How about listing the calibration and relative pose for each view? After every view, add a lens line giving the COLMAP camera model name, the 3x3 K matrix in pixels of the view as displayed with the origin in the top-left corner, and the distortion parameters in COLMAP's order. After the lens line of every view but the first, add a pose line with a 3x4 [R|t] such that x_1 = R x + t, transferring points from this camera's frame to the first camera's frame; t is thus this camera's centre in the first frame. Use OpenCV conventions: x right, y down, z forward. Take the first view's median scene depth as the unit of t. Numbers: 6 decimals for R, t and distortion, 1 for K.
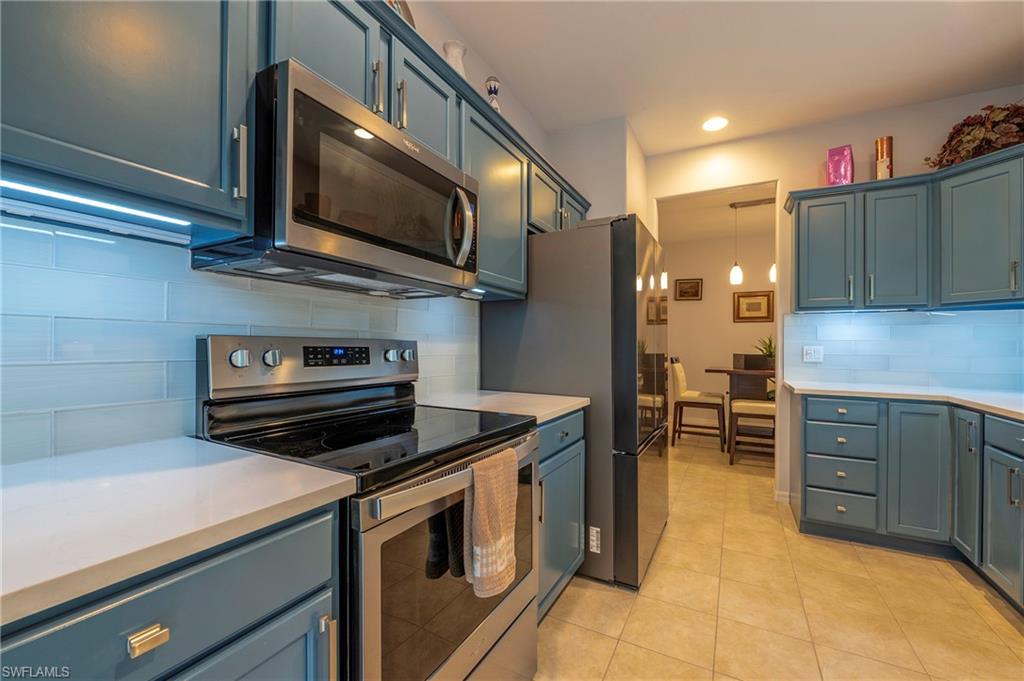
lens RADIAL K [[413.5, 0, 515.1], [0, 413.5, 340.8], [0, 0, 1]] dist [-0.001980, -0.002298]
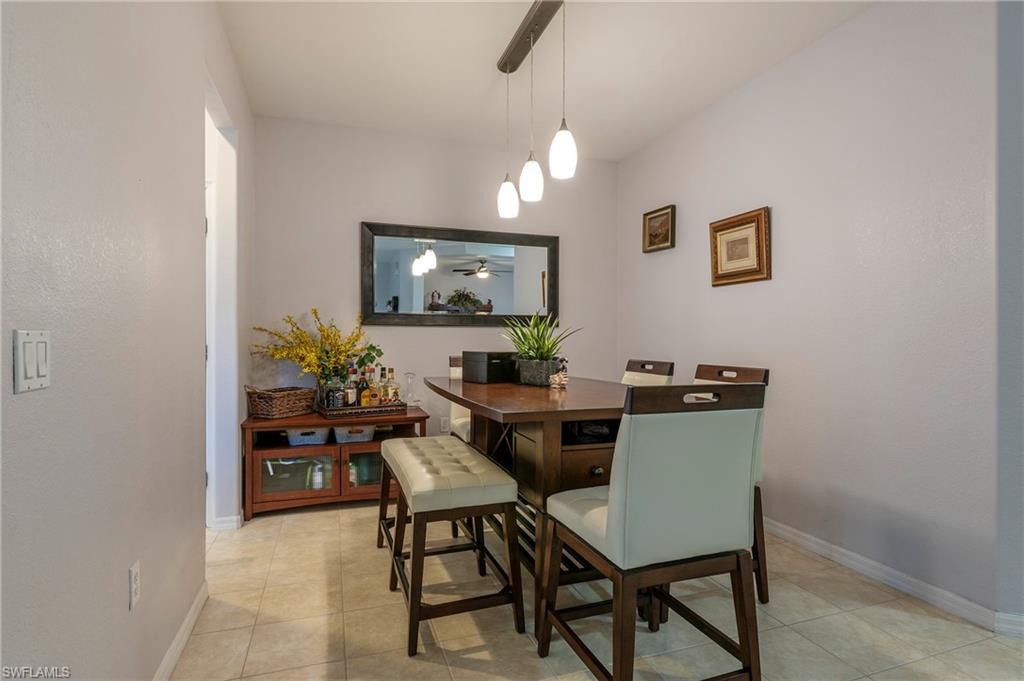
lens RADIAL K [[522.2, 0, 513.1], [0, 522.2, 341.6], [0, 0, 1]] dist [-0.002755, -0.000005]
pose [[0.740103, -0.007246, -0.672454, 0.787552], [0.020503, 0.999720, 0.011792, 0.007556], [0.672181, -0.022515, 0.740045, 0.407080]]
